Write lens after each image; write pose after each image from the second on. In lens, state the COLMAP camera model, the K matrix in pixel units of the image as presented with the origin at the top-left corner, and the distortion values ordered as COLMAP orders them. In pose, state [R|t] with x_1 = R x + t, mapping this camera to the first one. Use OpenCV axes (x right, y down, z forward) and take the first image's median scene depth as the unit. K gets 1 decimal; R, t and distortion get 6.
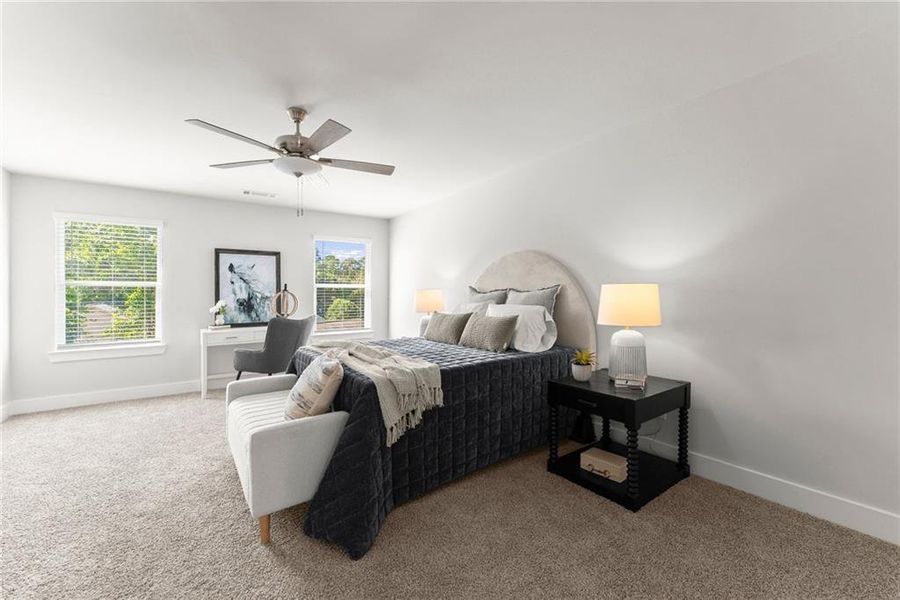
lens RADIAL K [[364.7, 0, 453.0], [0, 364.7, 310.2], [0, 0, 1]] dist [-0.001660, -0.000274]
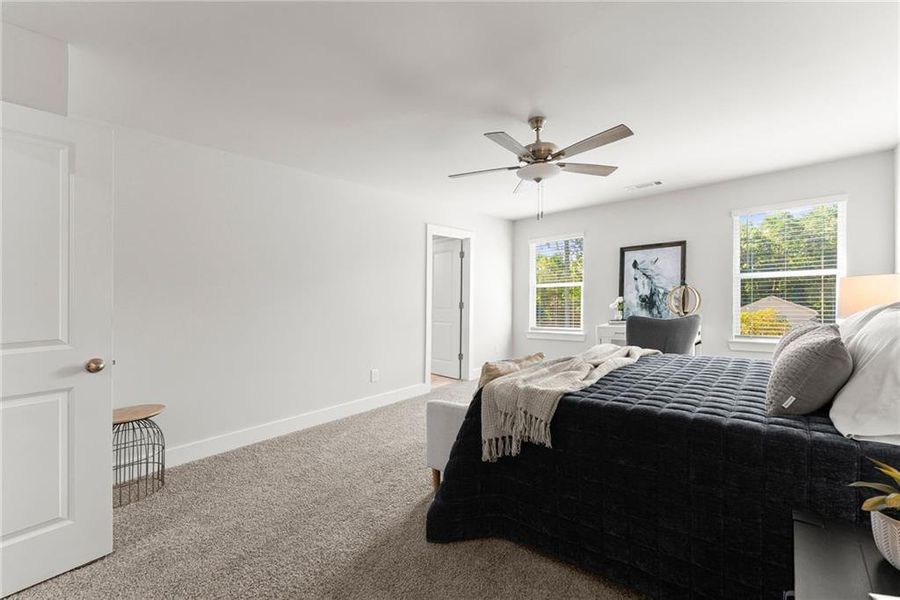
lens RADIAL K [[371.3, 0, 450.0], [0, 371.3, 300.0], [0, 0, 1]] dist [0.001300, 0.000048]
pose [[0.236095, 0.004467, -0.971720, 0.273881], [-0.007555, 0.999968, 0.002761, -0.016284], [0.971701, 0.006690, 0.236121, 0.257007]]
